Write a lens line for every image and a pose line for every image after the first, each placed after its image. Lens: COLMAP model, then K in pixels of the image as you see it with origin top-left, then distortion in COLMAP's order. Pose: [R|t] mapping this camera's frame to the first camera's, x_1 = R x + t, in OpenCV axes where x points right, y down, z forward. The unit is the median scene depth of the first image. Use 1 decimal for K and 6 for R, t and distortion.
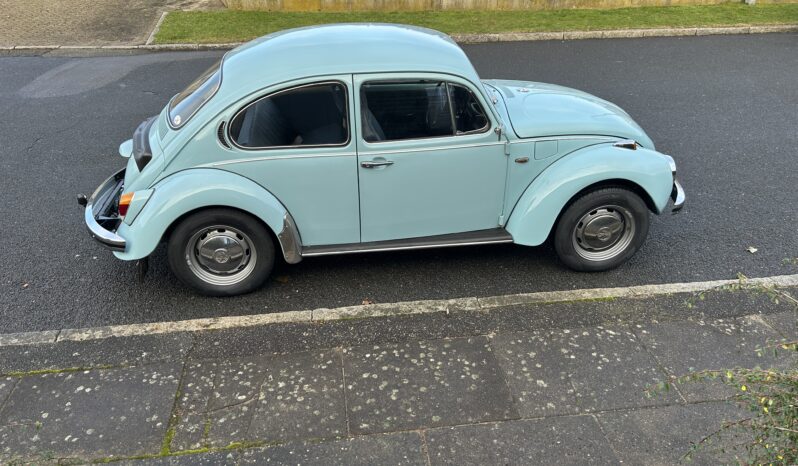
lens RADIAL K [[604.6, 0, 397.9], [0, 604.6, 234.6], [0, 0, 1]] dist [0.043545, -0.035392]
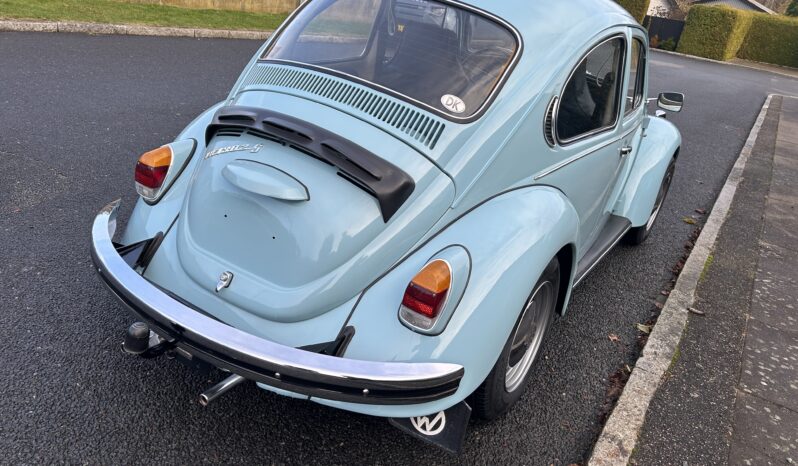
lens RADIAL K [[604.6, 0, 395.0], [0, 604.6, 235.7], [0, 0, 1]] dist [0.043545, -0.035392]
pose [[0.627688, -0.196129, 0.753354, -0.283900], [0.216115, 0.973605, 0.073405, -0.045817], [-0.747865, 0.116736, 0.653506, 0.257678]]
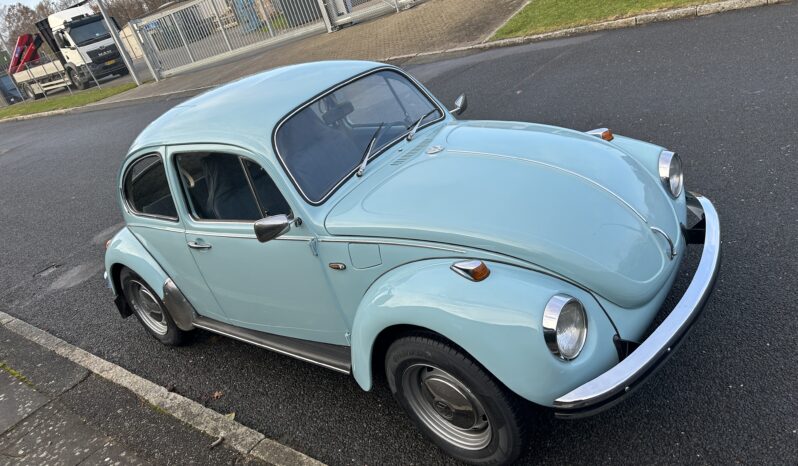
lens RADIAL K [[604.6, 0, 397.7], [0, 604.6, 233.7], [0, 0, 1]] dist [0.043545, -0.035392]
pose [[0.666917, 0.135464, -0.732715, 0.277569], [-0.091773, 0.990782, 0.099643, -0.086642], [0.739458, 0.000790, 0.673202, 0.220290]]
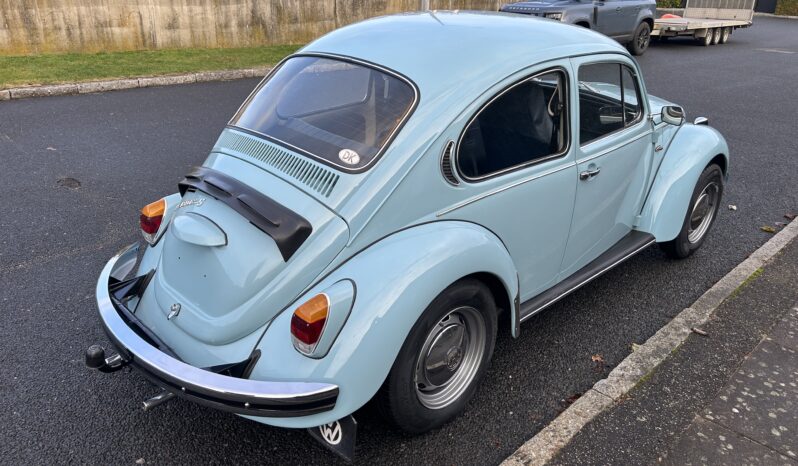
lens RADIAL K [[604.6, 0, 397.7], [0, 604.6, 225.3], [0, 0, 1]] dist [0.043545, -0.035392]
pose [[0.793957, -0.202727, 0.573179, -0.240831], [0.257214, 0.966245, -0.014538, -0.036802], [-0.550884, 0.158973, 0.819301, 0.181360]]
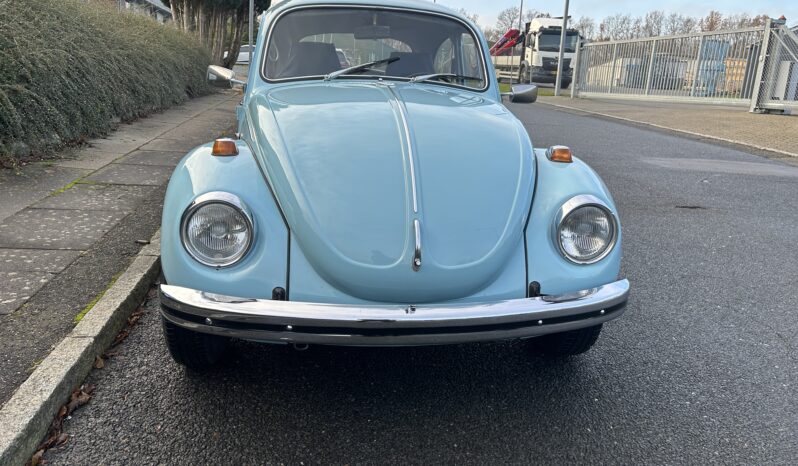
lens RADIAL K [[604.6, 0, 396.0], [0, 604.6, 227.8], [0, 0, 1]] dist [0.043545, -0.035392]
pose [[-0.007224, 0.268611, -0.963222, 0.340455], [-0.532892, 0.814041, 0.231006, -0.109424], [0.846153, 0.514962, 0.137260, 0.413030]]
